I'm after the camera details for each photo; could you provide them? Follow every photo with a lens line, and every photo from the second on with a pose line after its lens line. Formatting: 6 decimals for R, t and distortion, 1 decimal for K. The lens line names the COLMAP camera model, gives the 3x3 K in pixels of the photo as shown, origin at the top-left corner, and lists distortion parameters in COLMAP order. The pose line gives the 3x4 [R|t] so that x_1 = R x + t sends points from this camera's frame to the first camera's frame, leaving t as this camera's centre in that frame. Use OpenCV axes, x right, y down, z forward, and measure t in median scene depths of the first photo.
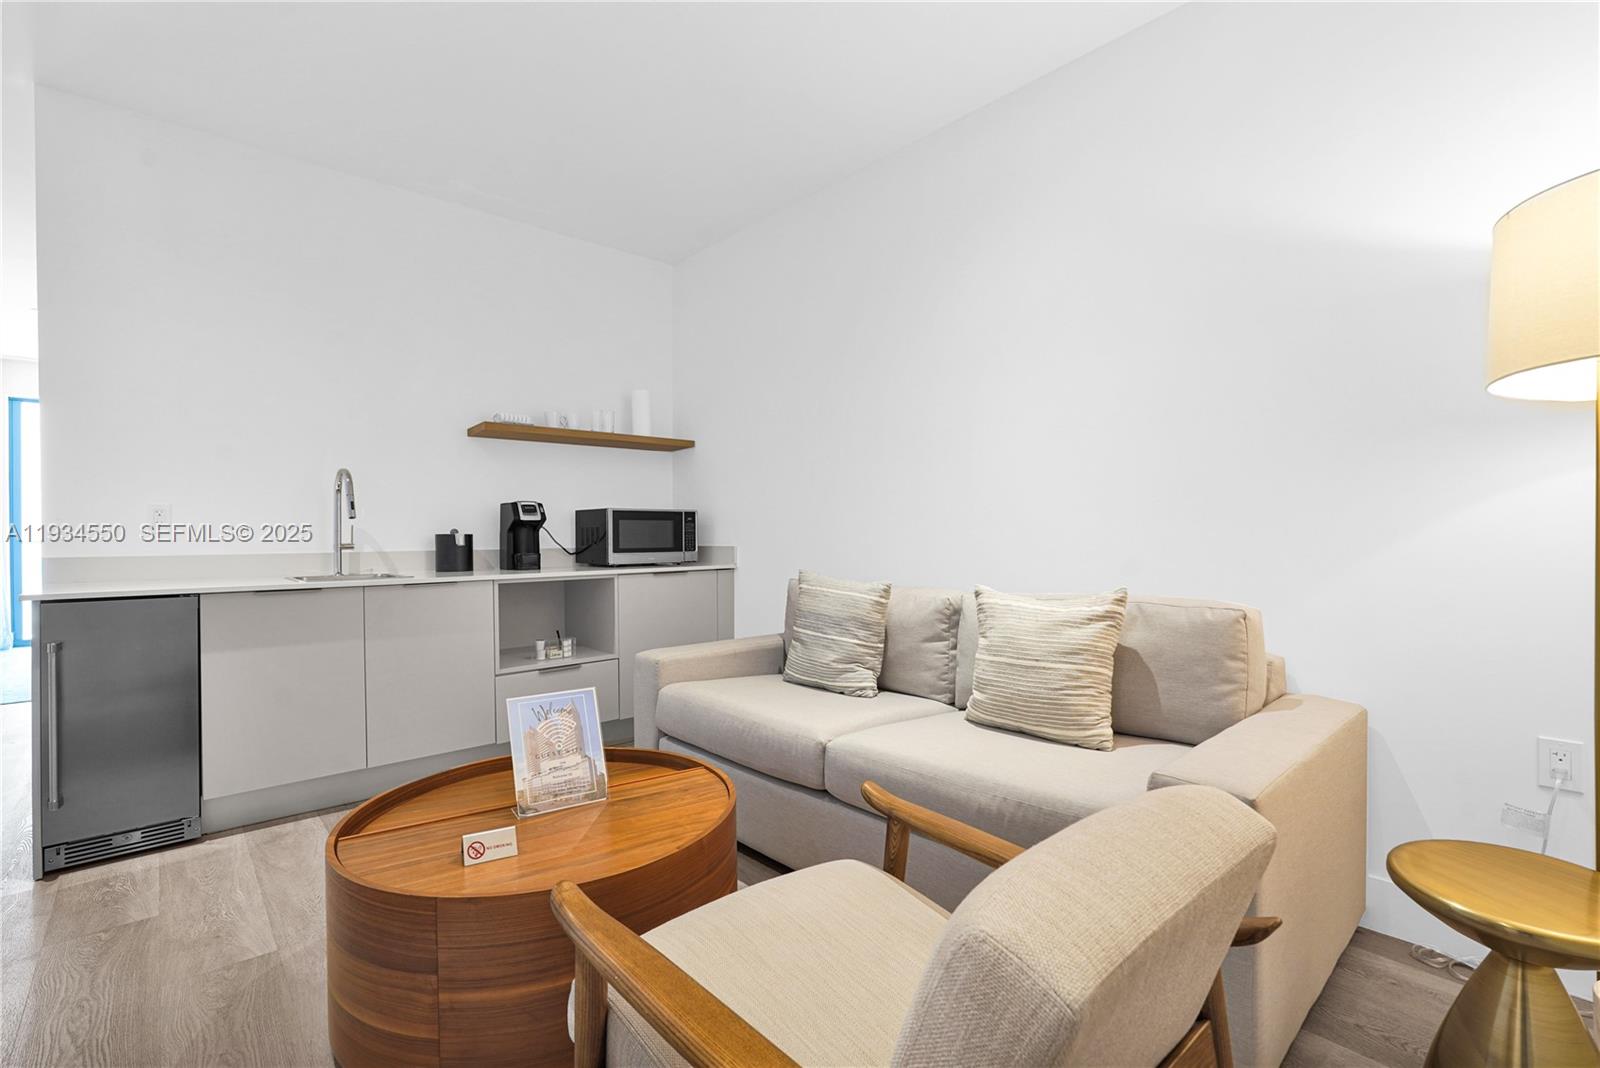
lens RADIAL K [[719.0, 0, 801.5], [0, 719.0, 539.3], [0, 0, 1]] dist [-0.016619, 0.008178]
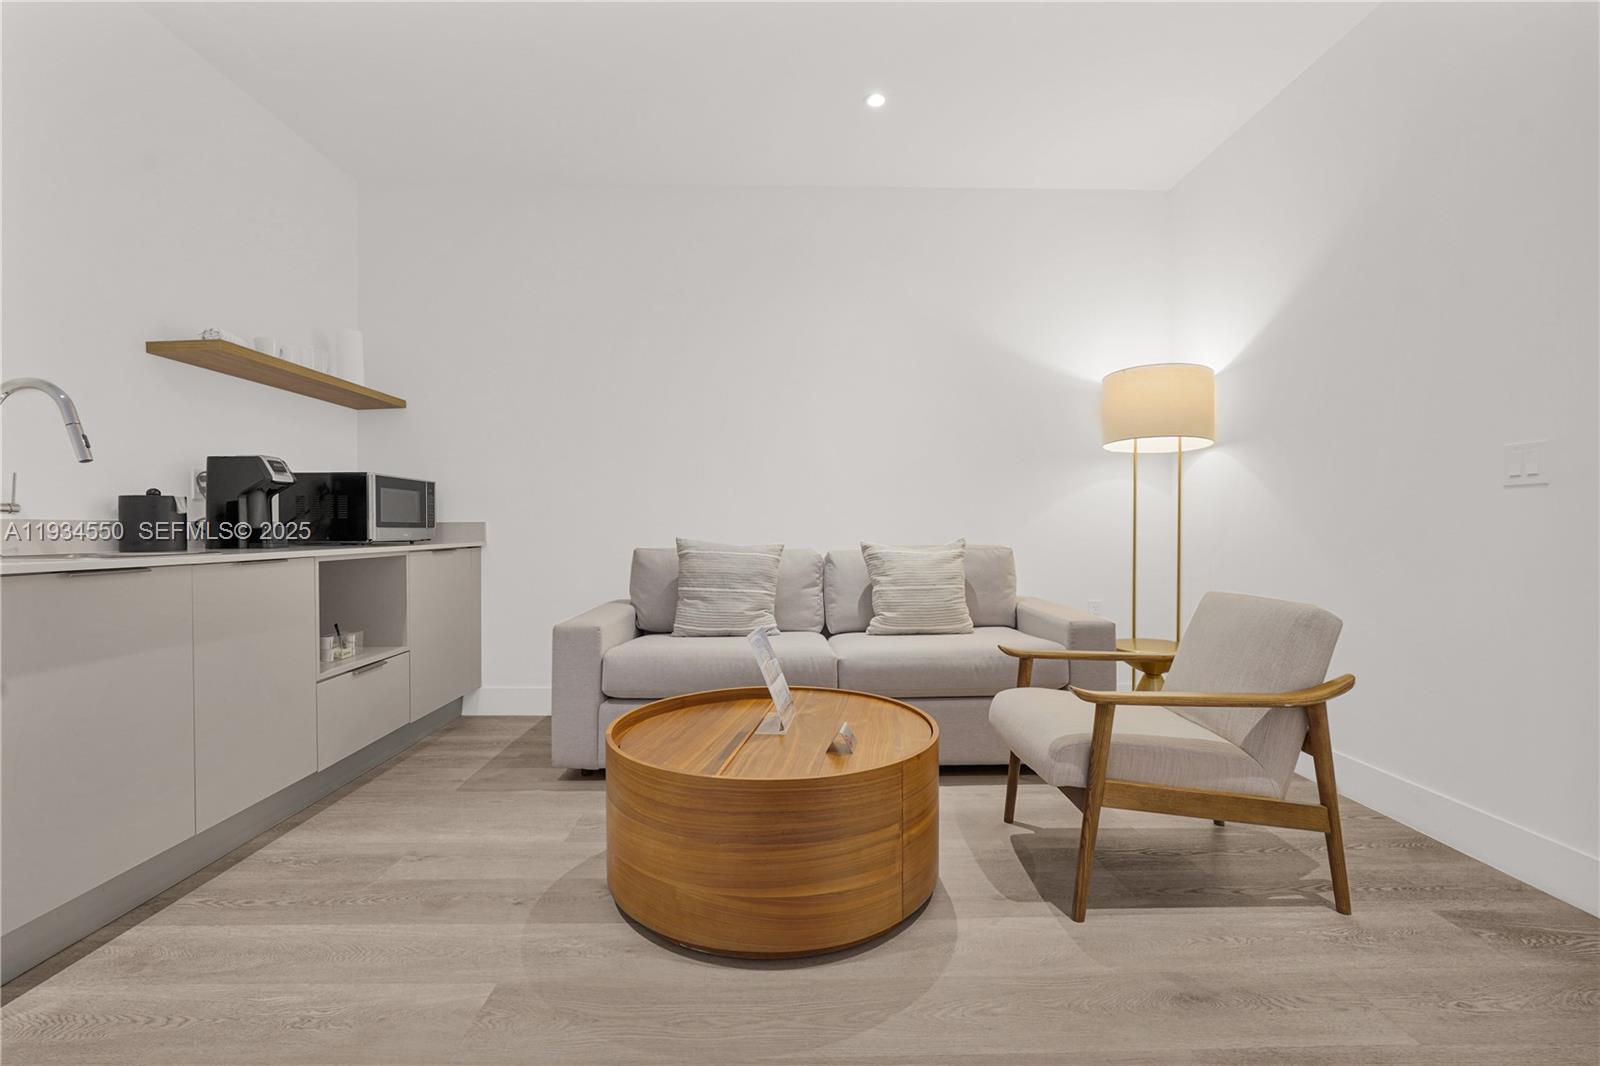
lens RADIAL K [[719.0, 0, 799.4], [0, 719.0, 531.7], [0, 0, 1]] dist [-0.016619, 0.008178]
pose [[0.652772, 0.000929, 0.757554, -0.602503], [0.004885, 0.999973, -0.005436, 0.033134], [-0.757539, 0.007249, 0.652750, 0.105179]]
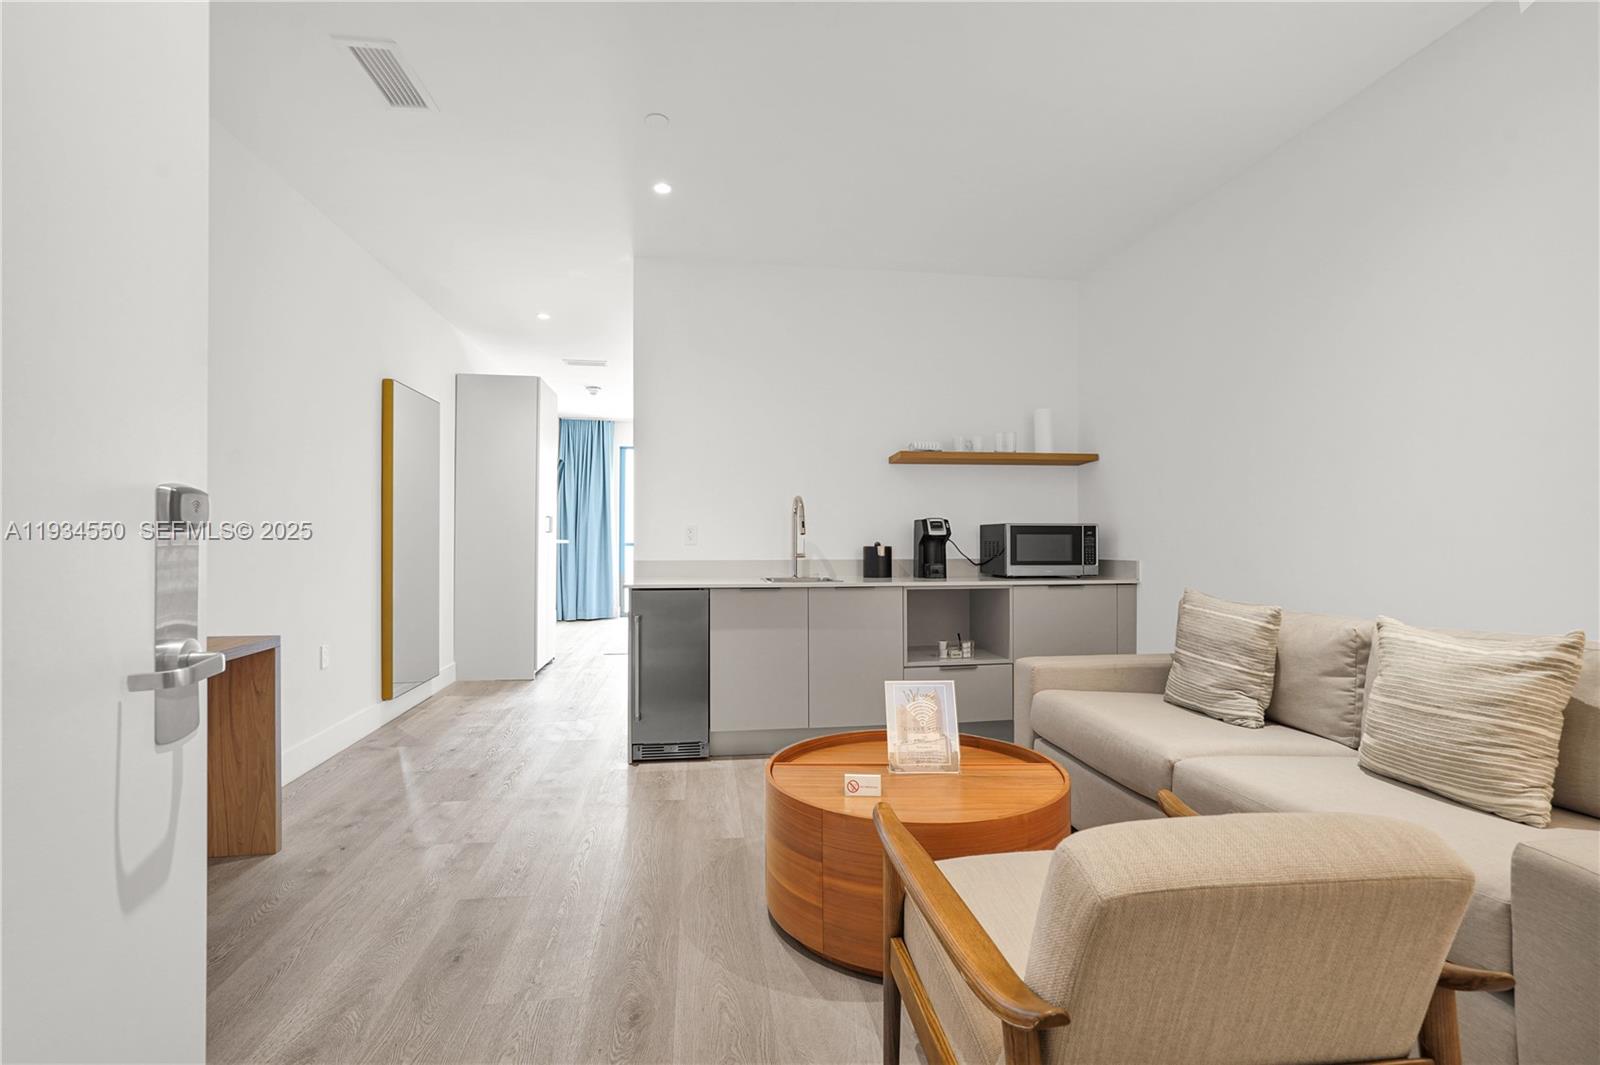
lens RADIAL K [[742.5, 0, 800.1], [0, 742.5, 538.6], [0, 0, 1]] dist [-0.011221, 0.005661]
pose [[0.826512, 0.005120, -0.562895, 0.107805], [-0.009056, 0.999950, -0.004202, -0.013888], [0.562846, 0.008570, 0.826518, -0.099013]]
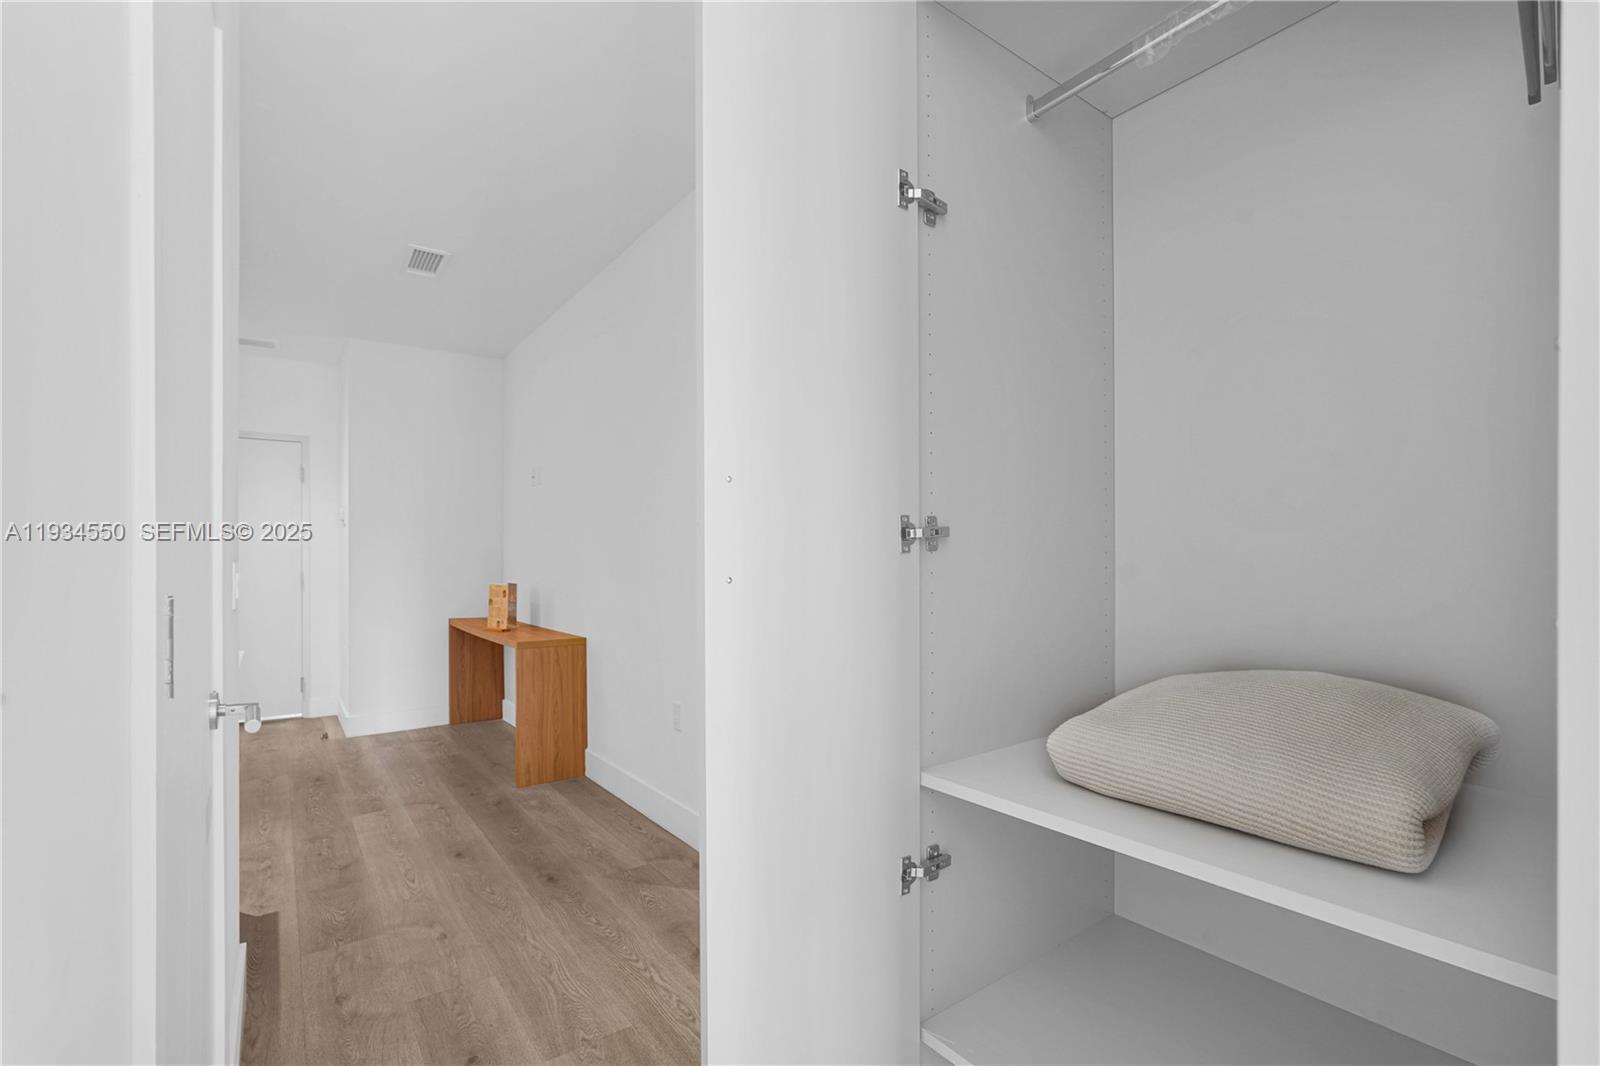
lens RADIAL K [[719.0, 0, 802.6], [0, 719.0, 554.1], [0, 0, 1]] dist [-0.016619, 0.008178]
pose [[-0.994817, 0.014031, 0.100708, -1.313395], [0.014296, 0.999896, 0.001915, -0.041100], [-0.100671, 0.003345, -0.994914, 1.276261]]
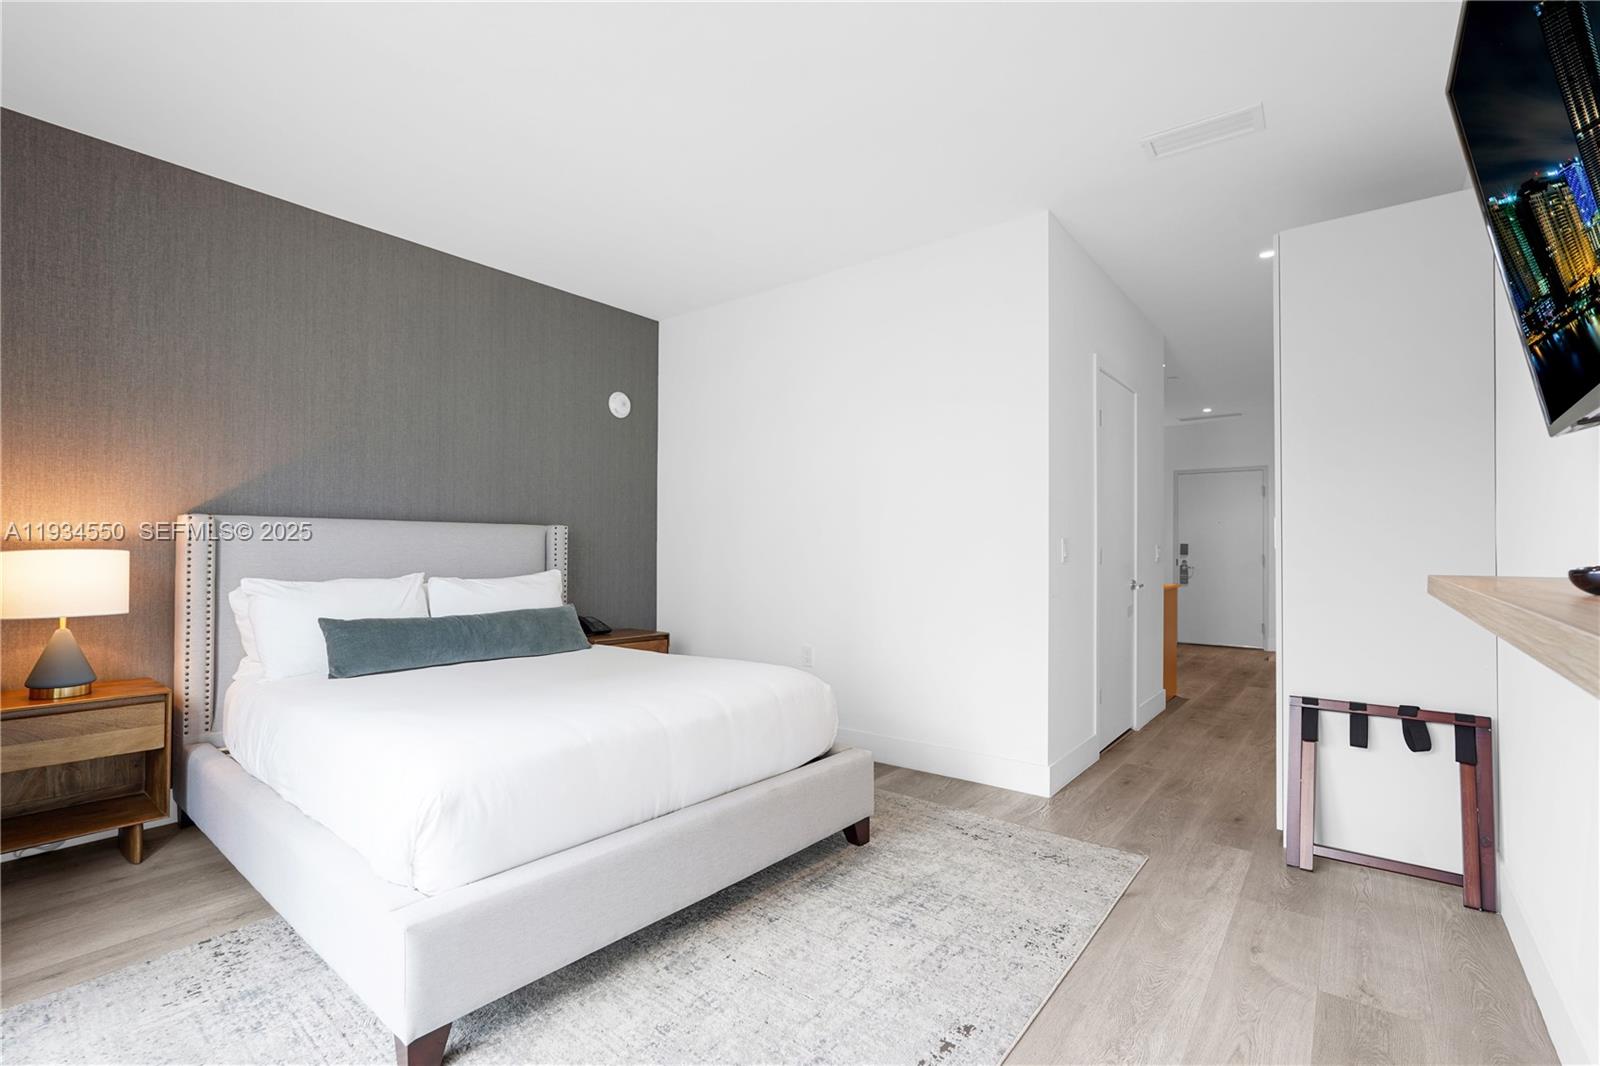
lens RADIAL K [[719.0, 0, 808.4], [0, 719.0, 543.3], [0, 0, 1]] dist [-0.016619, 0.008178]
pose [[-0.179468, 0.015522, 0.983641, -2.146831], [0.005832, 0.999875, -0.014714, -0.025820], [-0.983747, 0.003096, -0.179536, 1.754823]]
